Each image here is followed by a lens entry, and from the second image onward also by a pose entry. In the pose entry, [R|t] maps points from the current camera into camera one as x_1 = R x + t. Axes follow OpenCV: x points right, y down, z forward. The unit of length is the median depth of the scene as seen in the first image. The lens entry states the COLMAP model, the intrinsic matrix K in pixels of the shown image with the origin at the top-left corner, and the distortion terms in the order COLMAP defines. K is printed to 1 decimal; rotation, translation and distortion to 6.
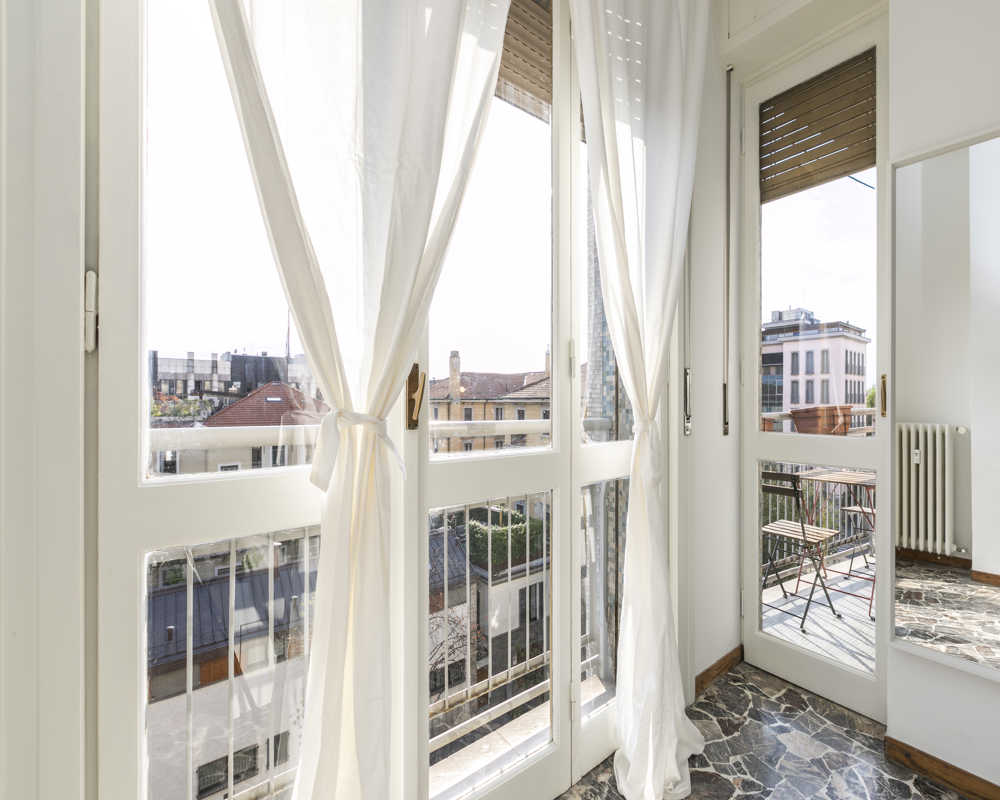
lens RADIAL K [[456.6, 0, 530.1], [0, 456.6, 400.3], [0, 0, 1]] dist [-0.000419, 0.000318]
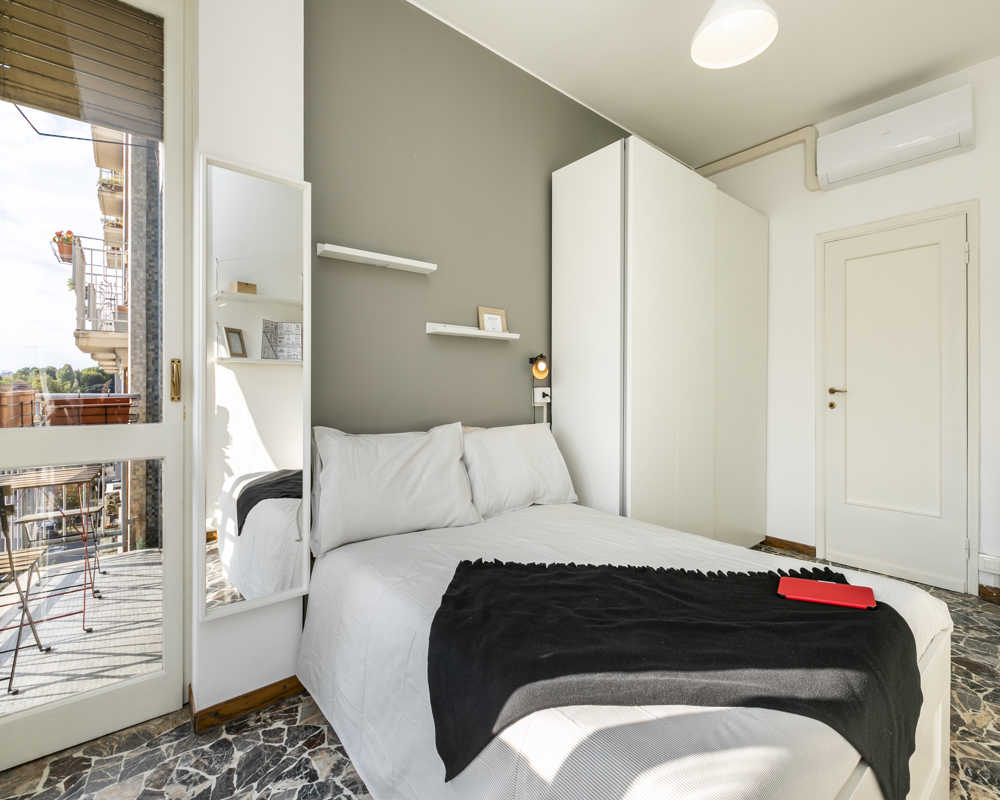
lens RADIAL K [[468.1, 0, 516.5], [0, 468.1, 384.2], [0, 0, 1]] dist [-0.000231, -0.000632]
pose [[-0.015029, 0.012797, 0.999805, -0.245429], [-0.007489, 0.999889, -0.012910, 0.006964], [-0.999859, -0.007682, -0.014931, 0.260158]]
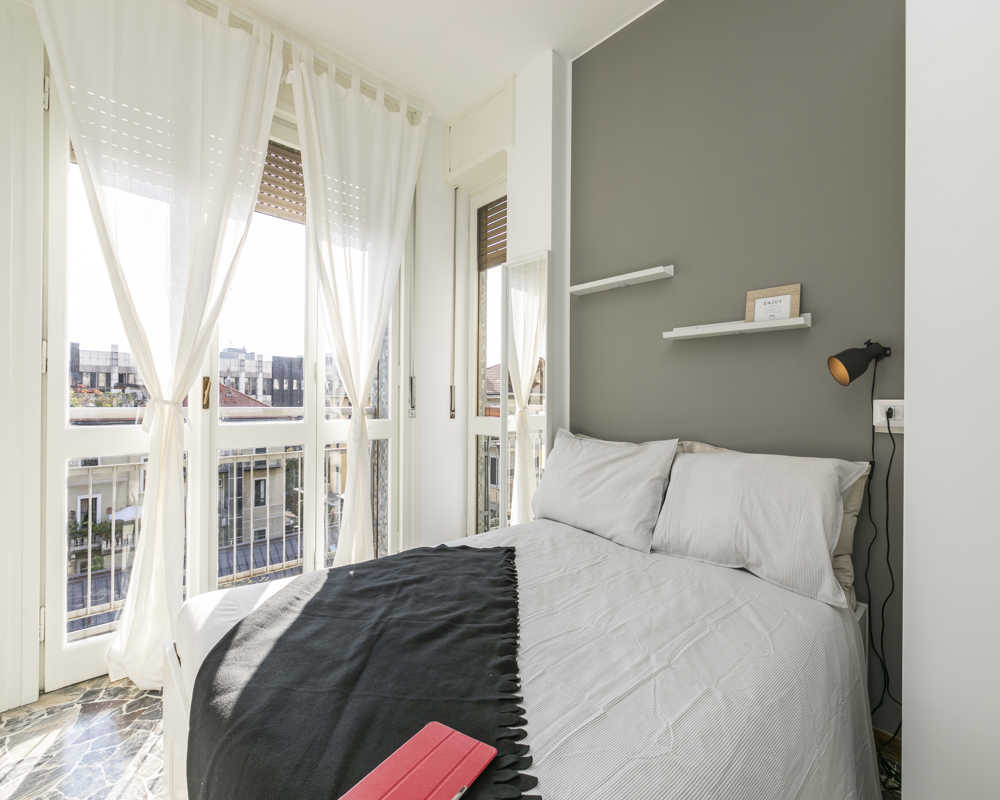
lens RADIAL K [[456.6, 0, 497.8], [0, 456.6, 399.3], [0, 0, 1]] dist [-0.000419, 0.000318]
pose [[0.998251, 0.008397, 0.058521, 0.546215], [-0.008712, 0.999949, 0.005128, -0.000377], [-0.058475, -0.005629, 0.998273, -0.653647]]
